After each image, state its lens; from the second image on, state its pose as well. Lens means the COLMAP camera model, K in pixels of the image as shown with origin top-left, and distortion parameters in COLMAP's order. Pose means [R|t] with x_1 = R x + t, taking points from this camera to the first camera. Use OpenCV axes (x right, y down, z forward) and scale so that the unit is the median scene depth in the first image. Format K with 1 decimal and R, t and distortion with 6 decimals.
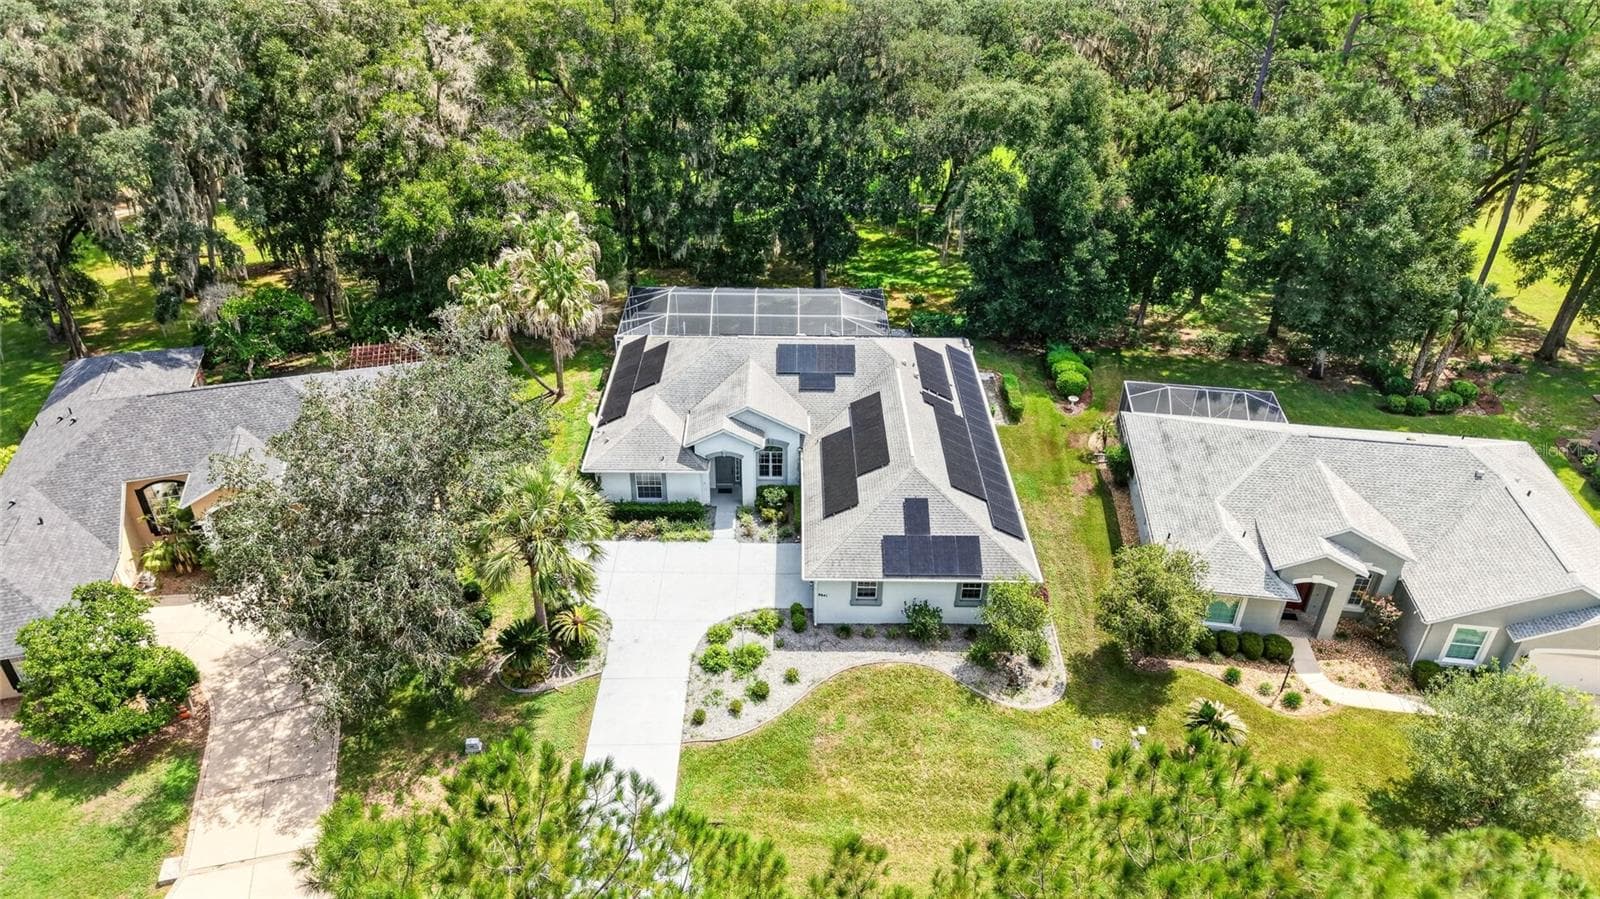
lens RADIAL K [[1070.1, 0, 799.0], [0, 1070.1, 449.7], [0, 0, 1]] dist [-0.002186, 0.000046]
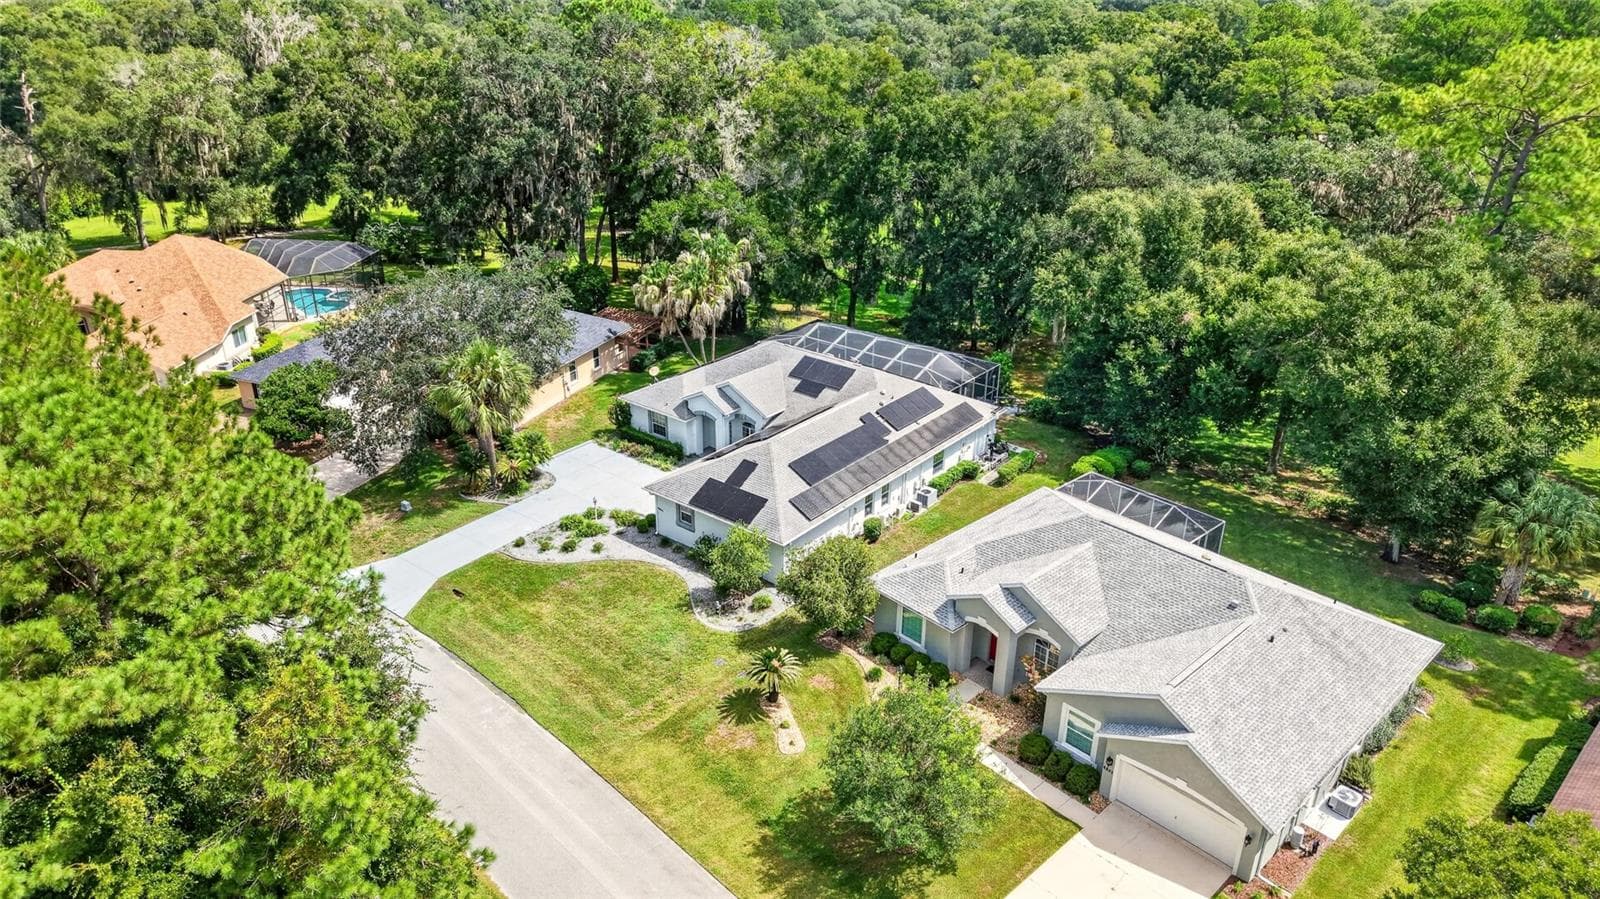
lens RADIAL K [[1070.1, 0, 798.4], [0, 1070.1, 449.6], [0, 0, 1]] dist [-0.002186, 0.000046]
pose [[0.786740, 0.261362, -0.559223, 0.849310], [-0.334032, 0.942096, -0.029626, 0.051340], [0.519098, 0.210106, 0.828488, 0.006662]]
